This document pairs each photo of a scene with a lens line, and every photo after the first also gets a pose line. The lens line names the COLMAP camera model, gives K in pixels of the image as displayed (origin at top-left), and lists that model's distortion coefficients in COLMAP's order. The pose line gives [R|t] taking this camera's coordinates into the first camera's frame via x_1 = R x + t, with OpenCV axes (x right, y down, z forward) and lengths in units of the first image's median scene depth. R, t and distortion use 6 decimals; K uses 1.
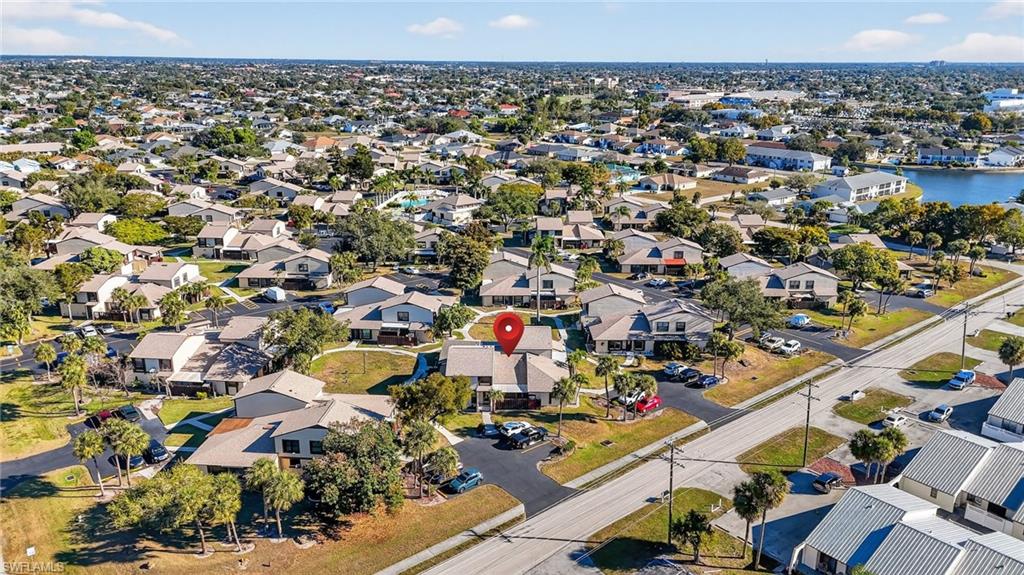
lens RADIAL K [[750.5, 0, 512.0], [0, 750.5, 287.5], [0, 0, 1]] dist [0.095225, -0.123411]
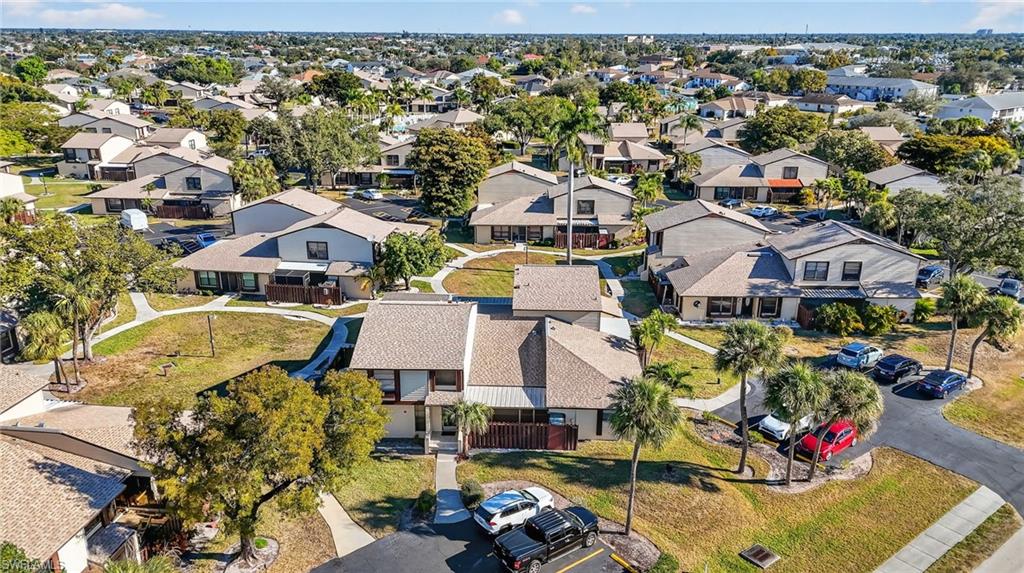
lens RADIAL K [[750.5, 0, 512.0], [0, 750.5, 286.5], [0, 0, 1]] dist [0.095225, -0.123411]
pose [[0.999383, 0.008890, -0.033974, 0.011770], [-0.007890, 0.999535, 0.029468, 0.045787], [0.034220, -0.029182, 0.998988, 0.450460]]
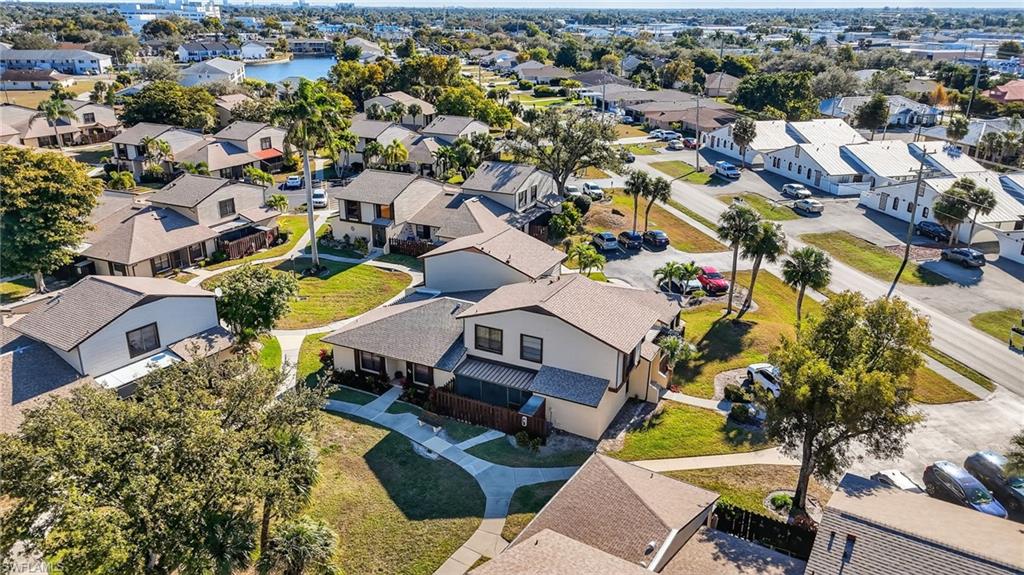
lens RADIAL K [[750.5, 0, 512.0], [0, 750.5, 287.5], [0, 0, 1]] dist [0.095225, -0.123411]
pose [[0.452920, -0.314128, 0.834378, -0.344533], [0.255701, 0.942324, 0.215967, -0.016490], [-0.854096, 0.115536, 0.507121, 0.645703]]
